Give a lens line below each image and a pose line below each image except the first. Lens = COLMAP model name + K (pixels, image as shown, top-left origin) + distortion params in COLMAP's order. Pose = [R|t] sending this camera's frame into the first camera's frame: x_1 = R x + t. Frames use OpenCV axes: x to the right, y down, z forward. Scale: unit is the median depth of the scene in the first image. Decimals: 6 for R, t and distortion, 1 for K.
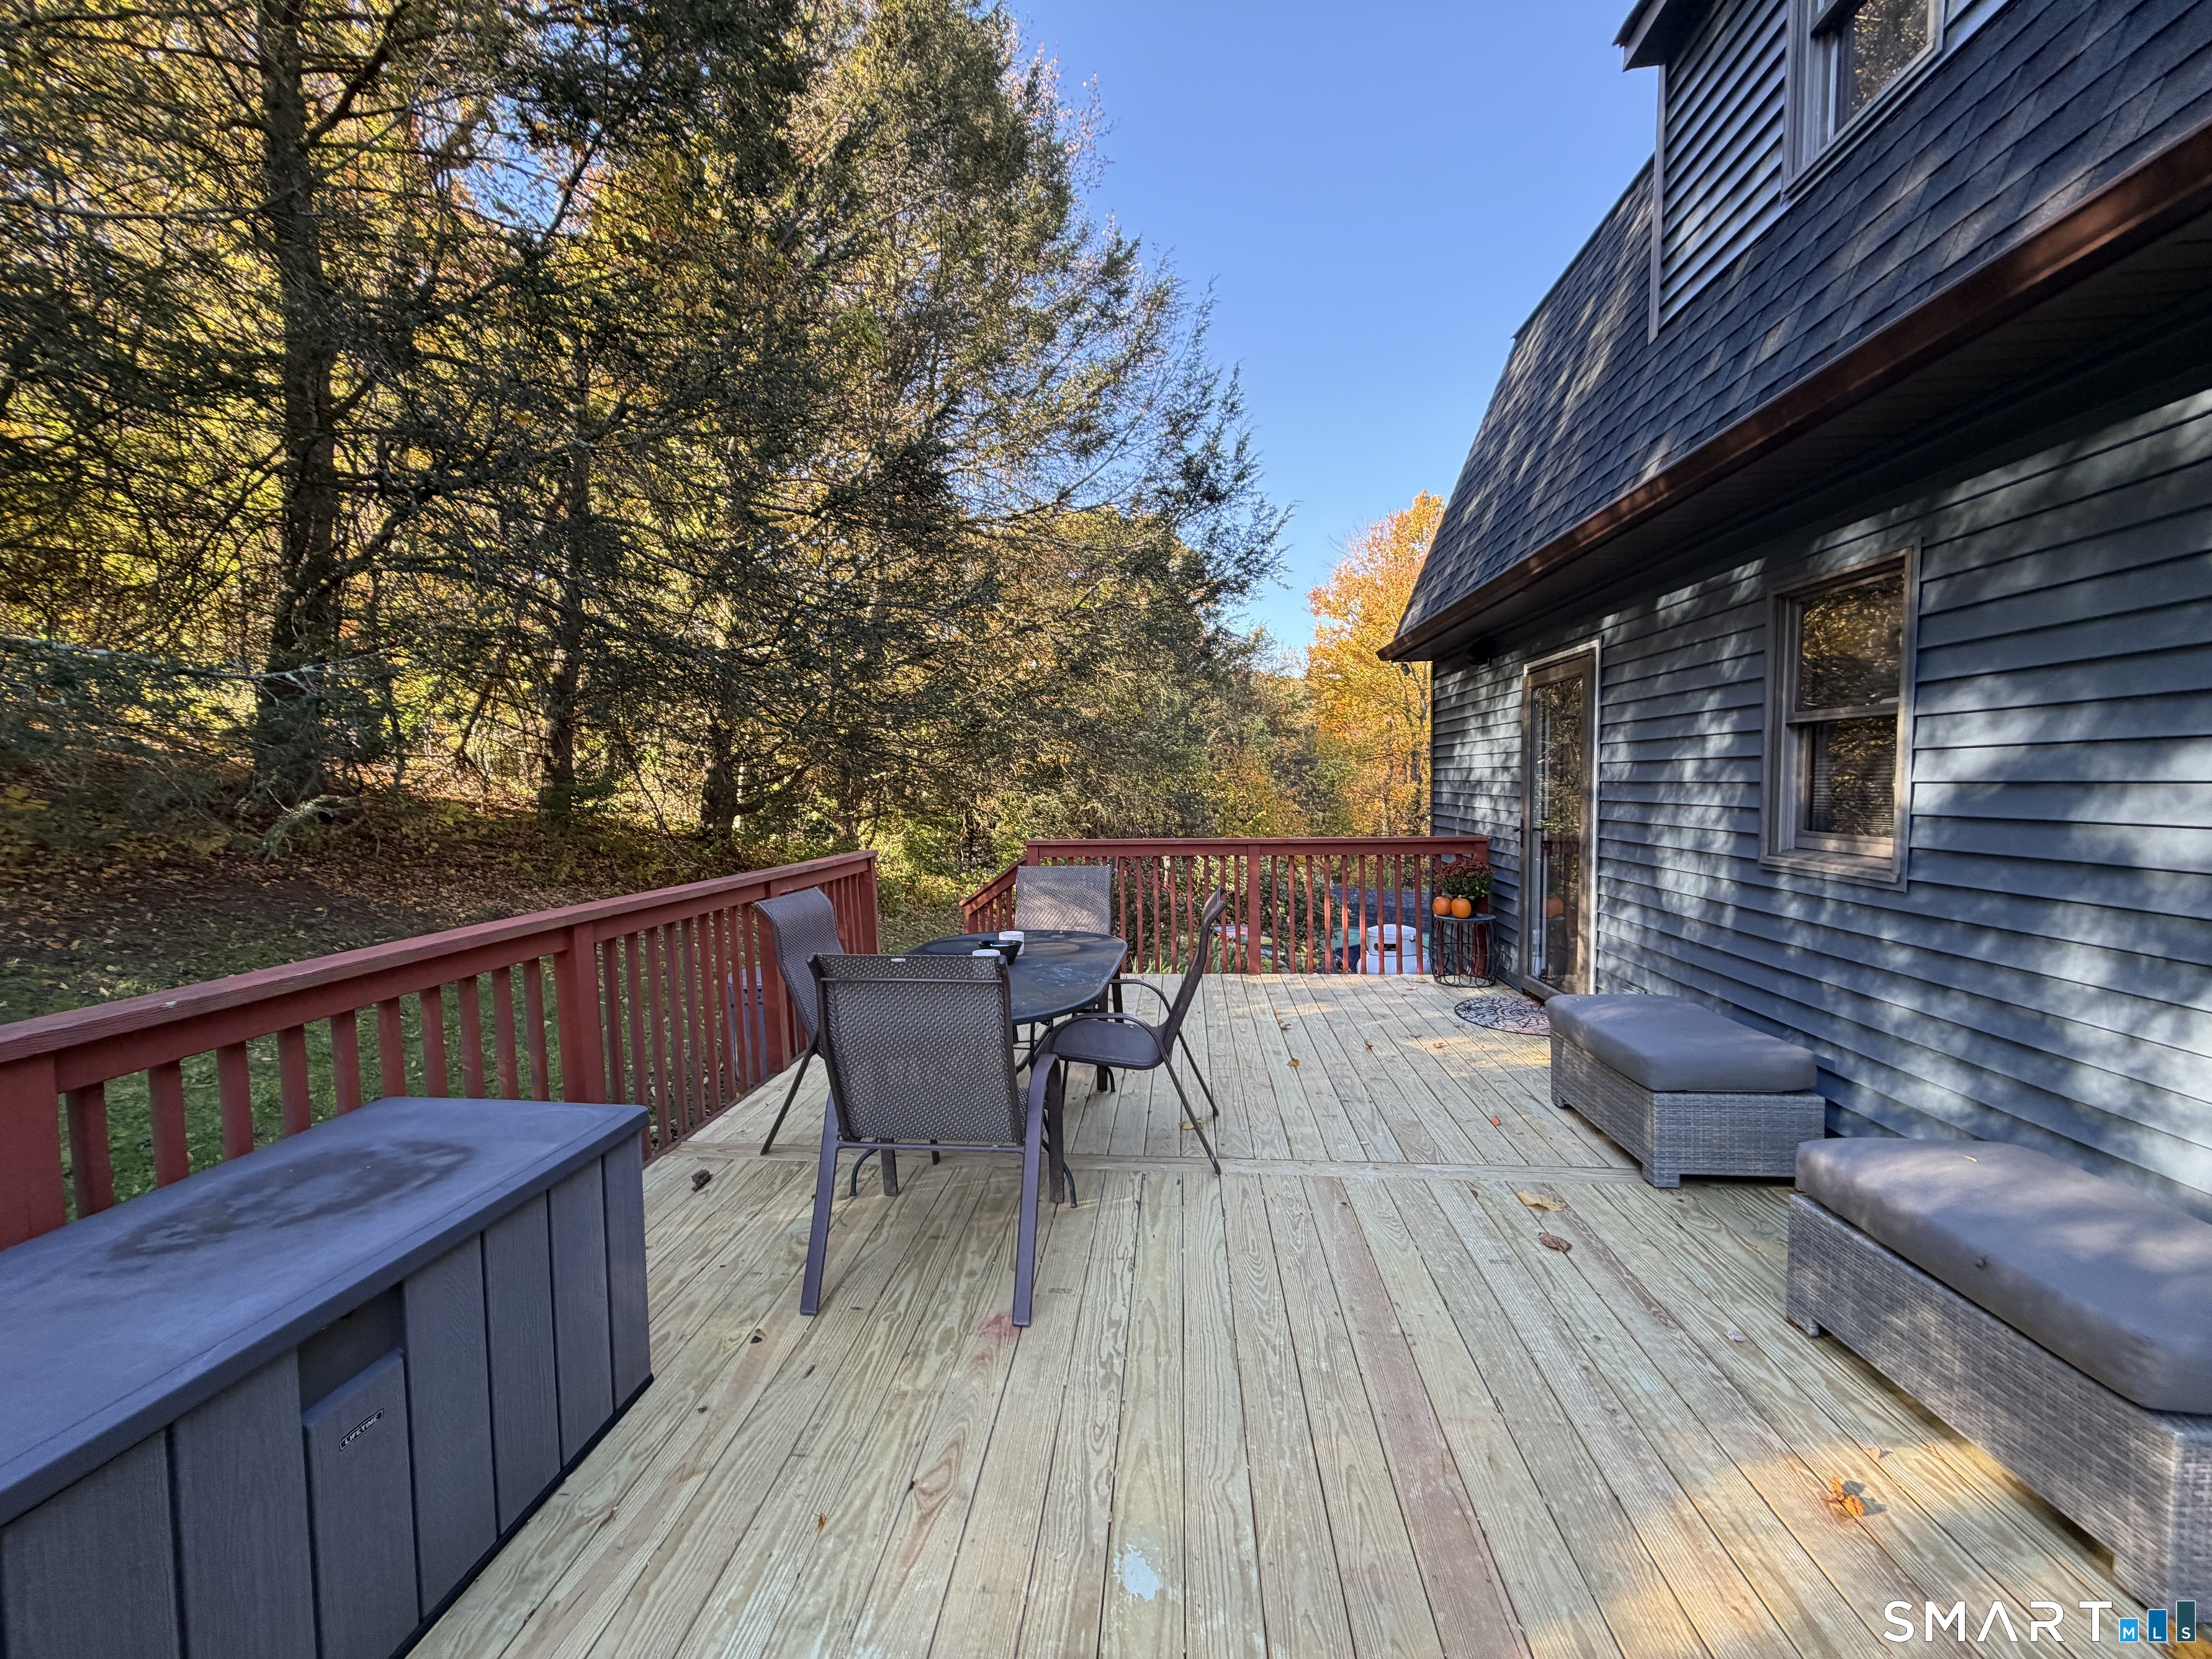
lens RADIAL K [[881.4, 0, 1102.5], [0, 881.4, 841.6], [0, 0, 1]] dist [-0.003439, 0.000552]
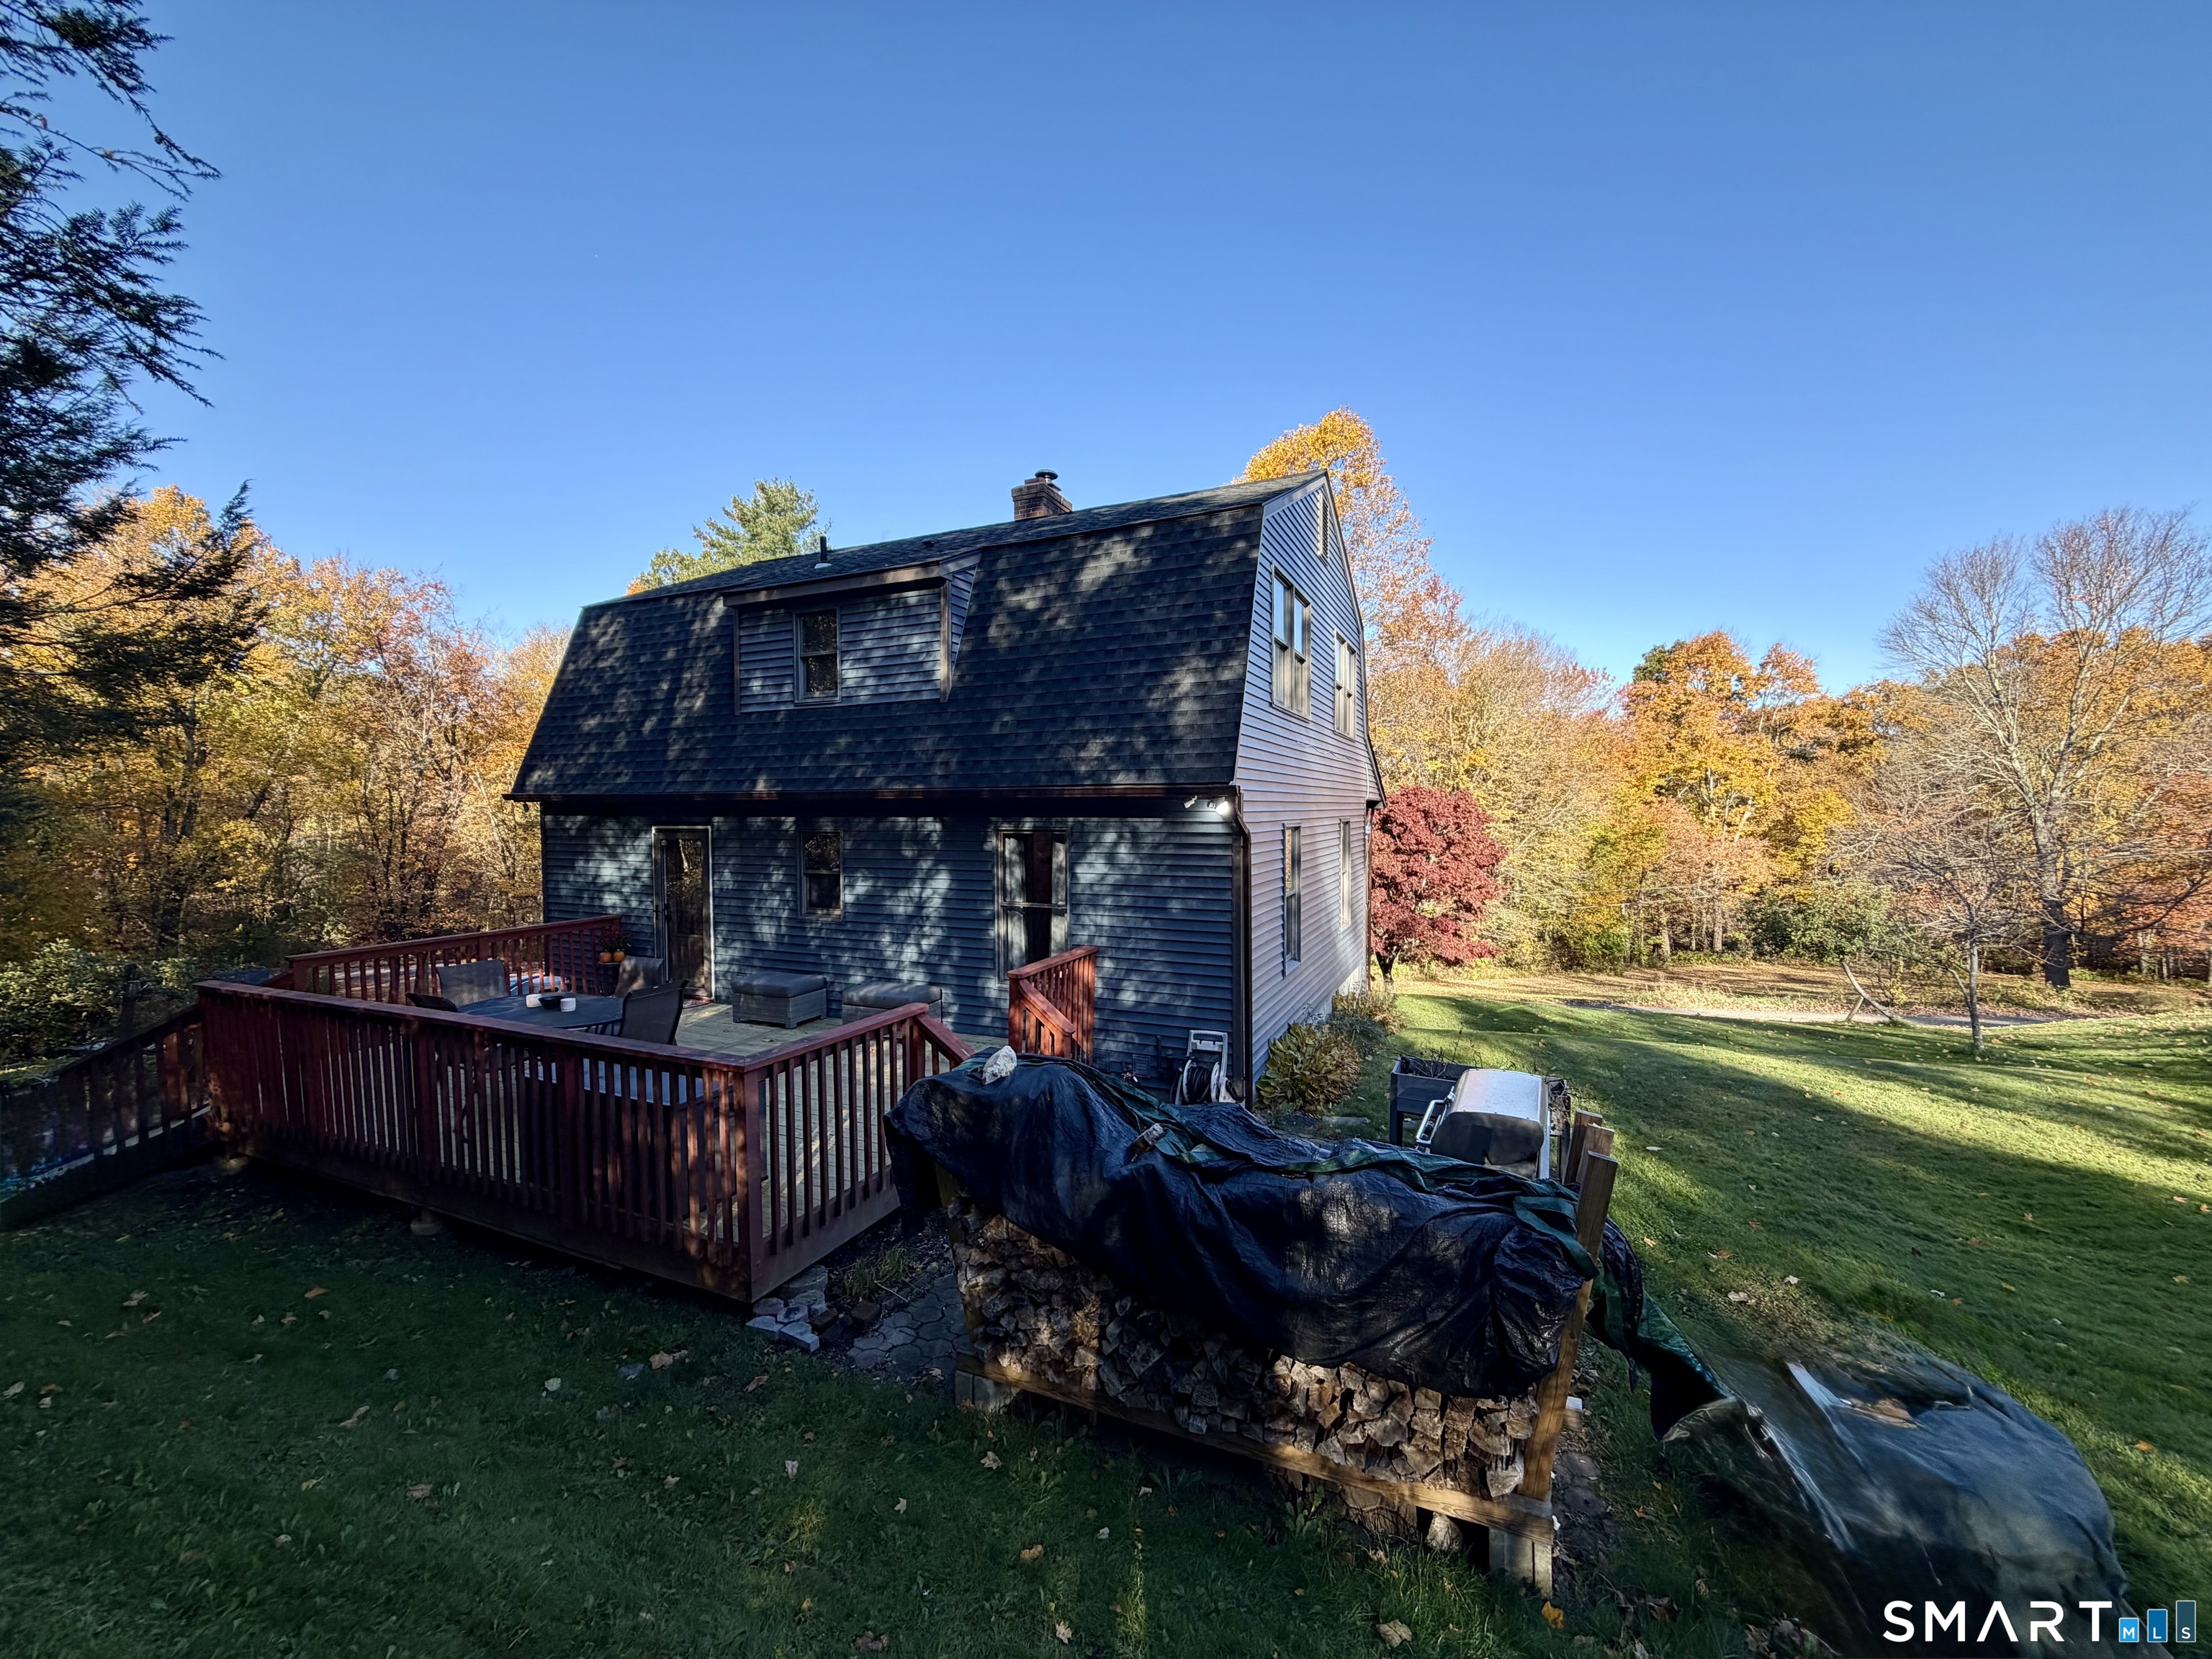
lens RADIAL K [[881.4, 0, 1100.8], [0, 881.4, 831.1], [0, 0, 1]] dist [-0.003439, 0.000552]
pose [[0.338093, -0.004735, 0.941101, -0.873213], [0.061872, 0.997936, -0.017207, -0.081257], [-0.939077, 0.064045, 0.337688, -0.504270]]
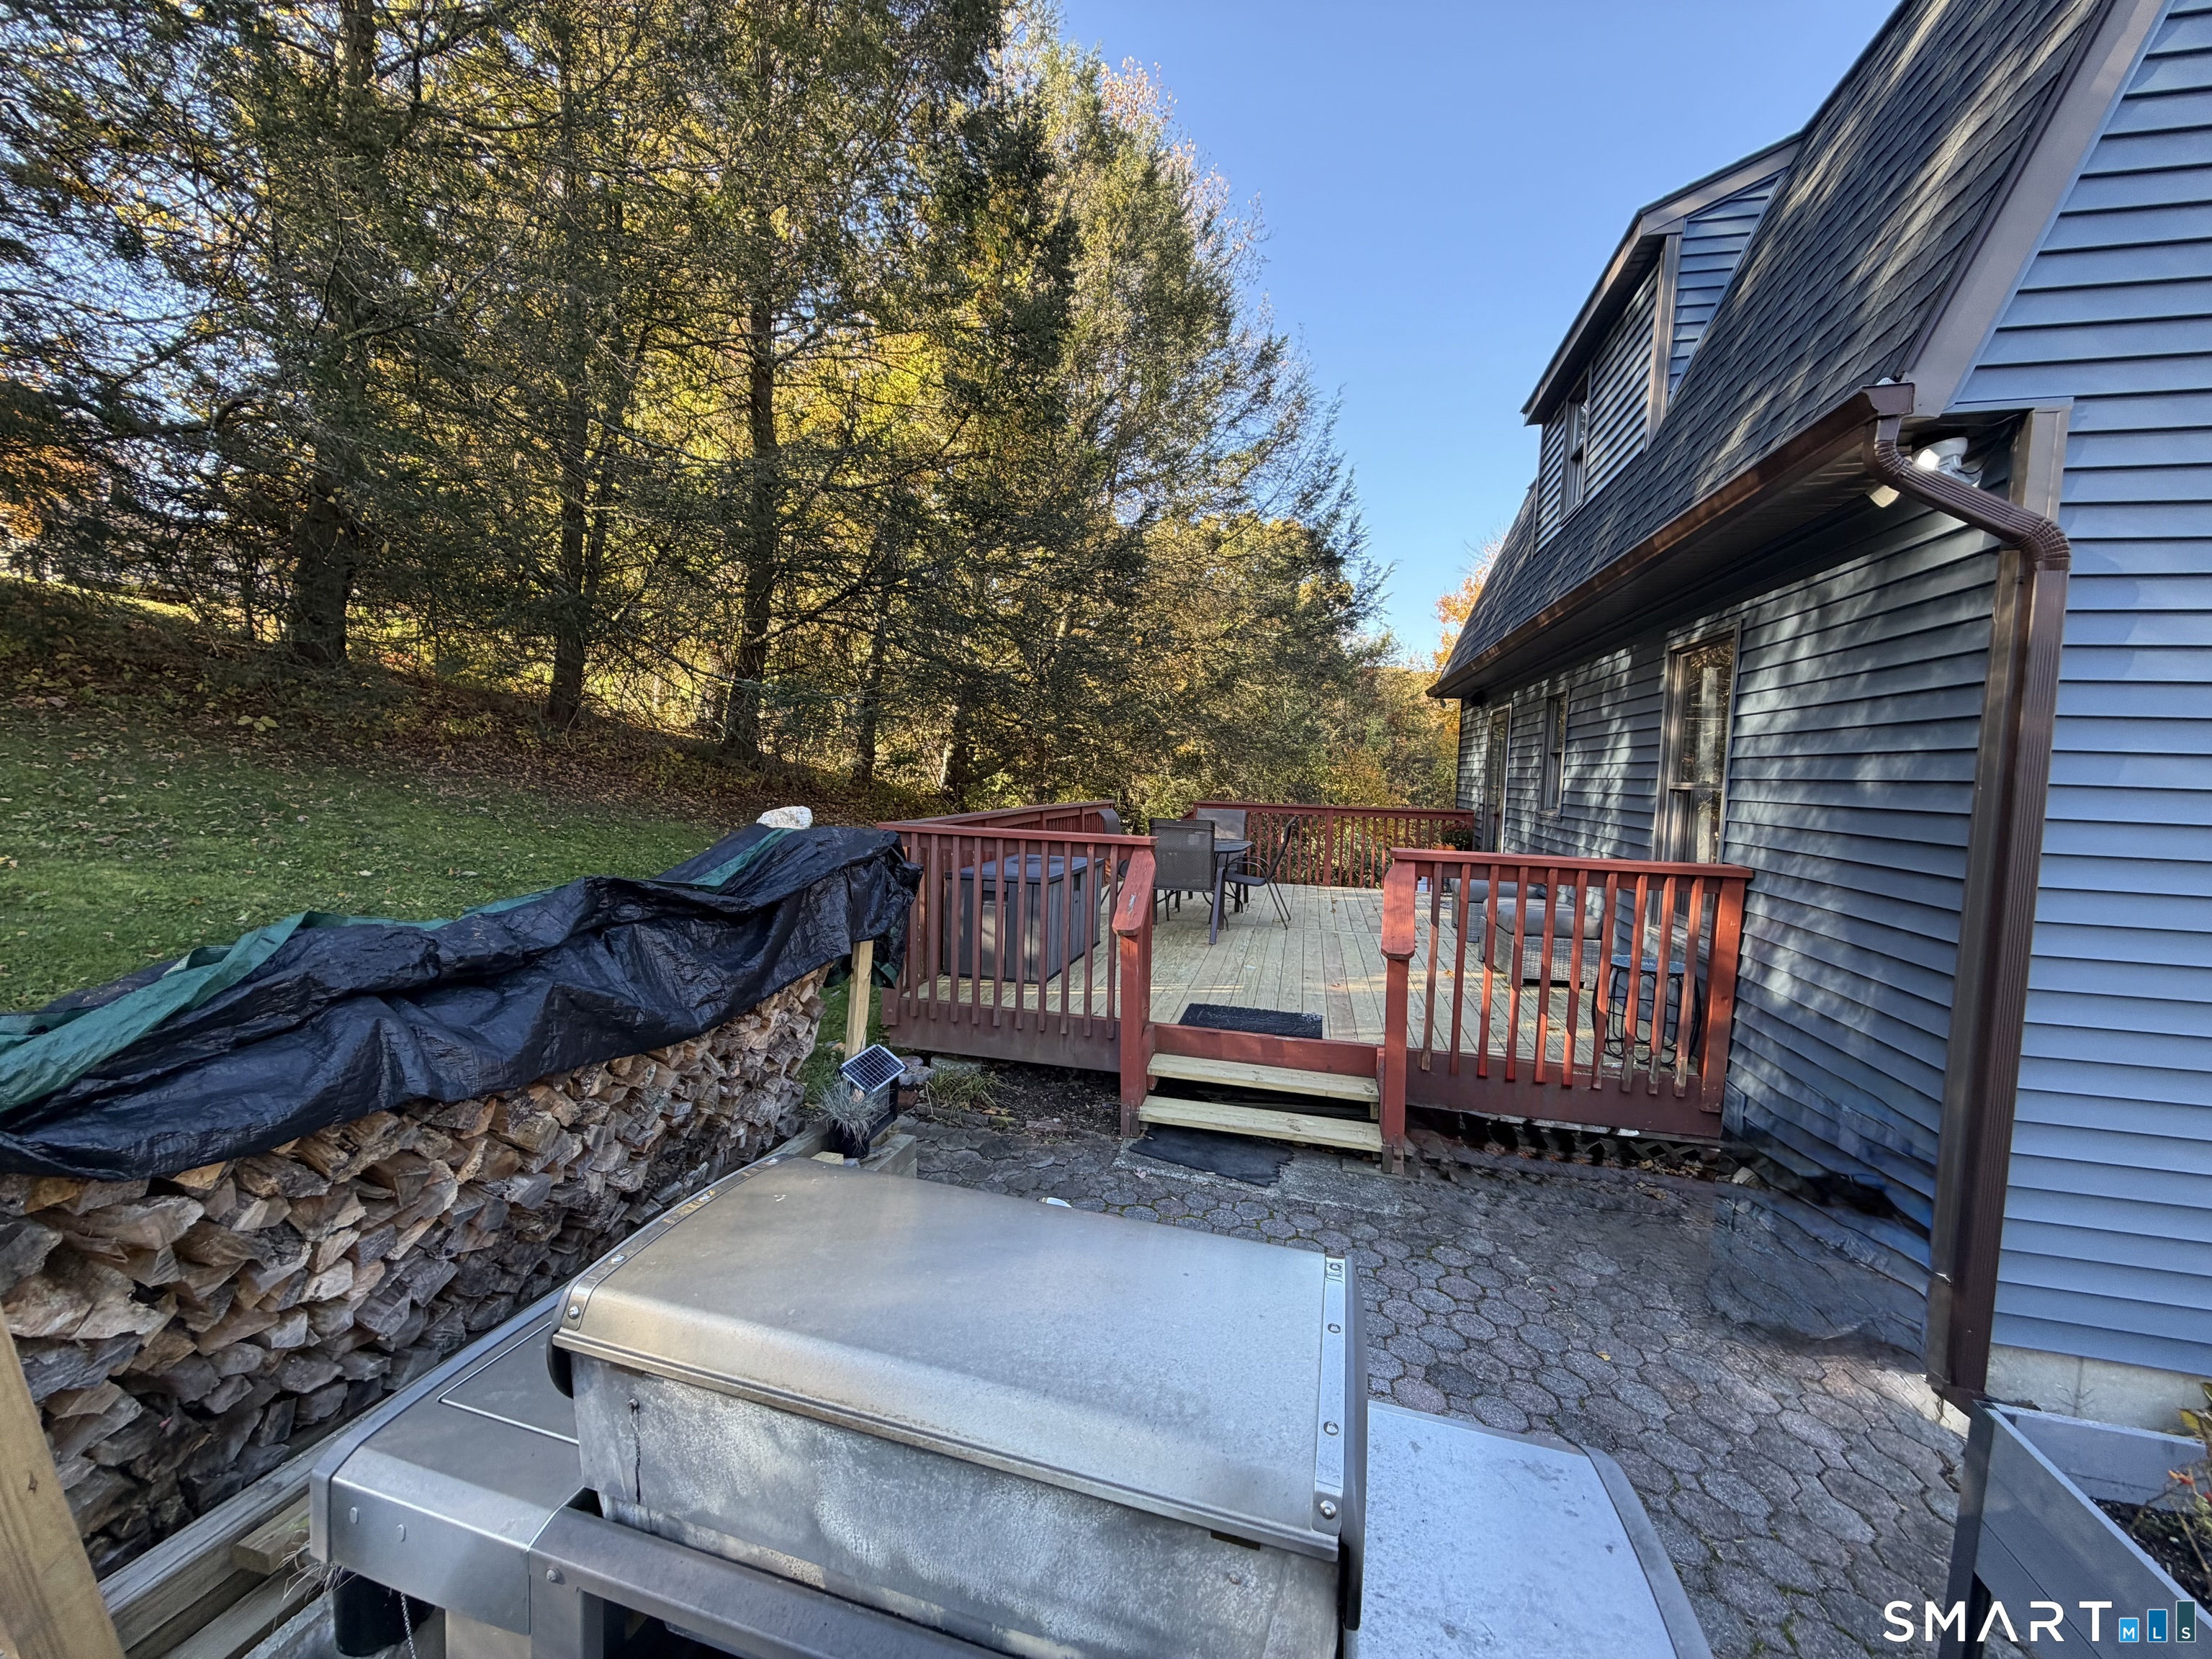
lens RADIAL K [[881.4, 0, 1117.5], [0, 881.4, 835.5], [0, 0, 1]] dist [-0.003439, 0.000552]
pose [[0.991397, 0.053640, -0.119394, -0.025601], [-0.052927, 0.998557, 0.009136, 0.058719], [0.119712, -0.002738, 0.992805, -0.702289]]
